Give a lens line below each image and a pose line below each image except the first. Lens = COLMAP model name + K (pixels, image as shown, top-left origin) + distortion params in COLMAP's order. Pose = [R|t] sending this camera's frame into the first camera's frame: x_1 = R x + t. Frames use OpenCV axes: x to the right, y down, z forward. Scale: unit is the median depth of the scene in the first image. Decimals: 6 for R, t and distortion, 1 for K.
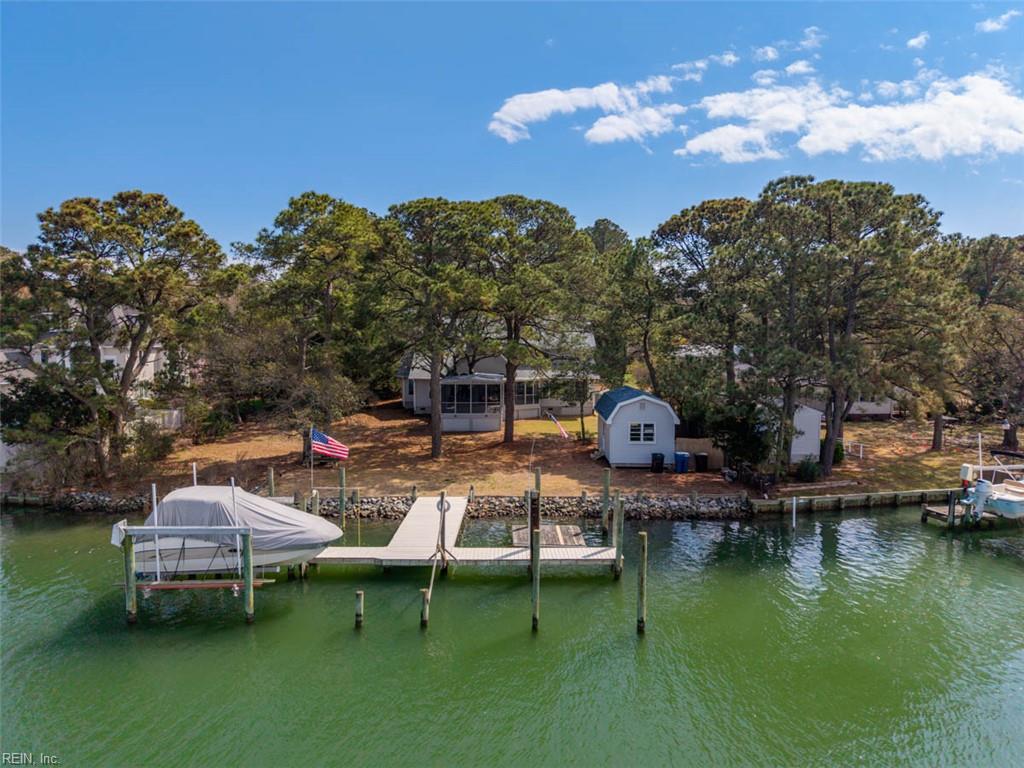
lens RADIAL K [[674.9, 0, 512.0], [0, 674.9, 384.0], [0, 0, 1]] dist [-0.006700, -0.006805]
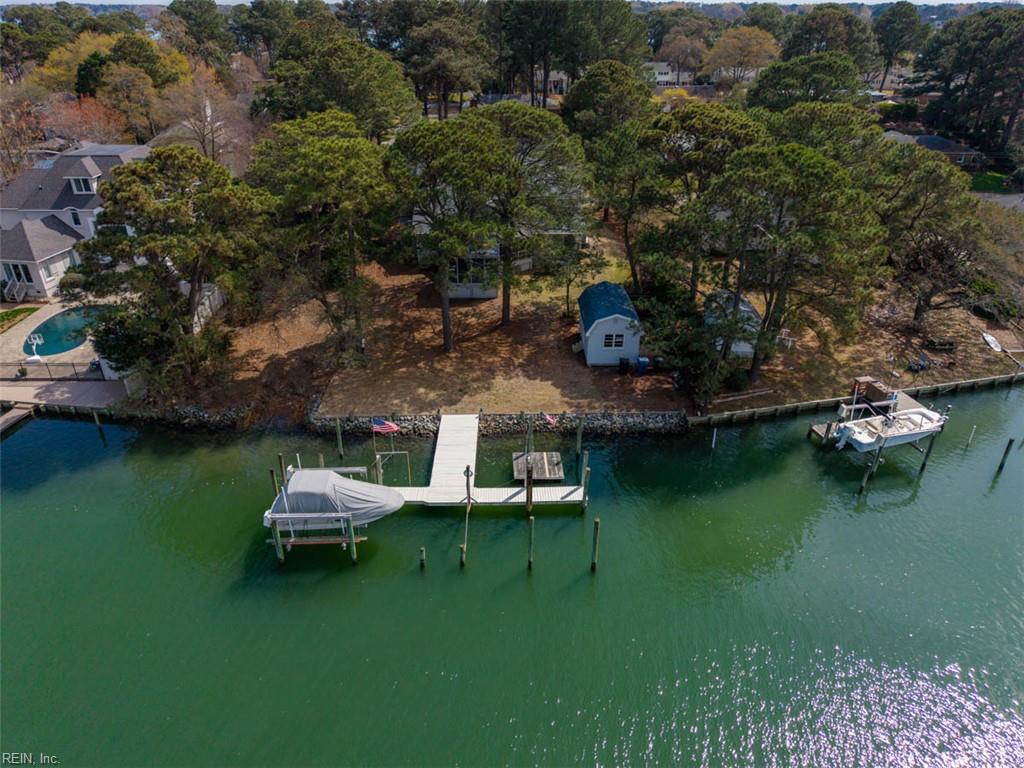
lens RADIAL K [[674.9, 0, 512.0], [0, 674.9, 384.0], [0, 0, 1]] dist [-0.006700, -0.006805]
pose [[0.999796, -0.005792, 0.019366, -0.024612], [-0.002968, 0.905609, 0.424103, -0.467452], [-0.019994, -0.424074, 0.905407, -0.195690]]
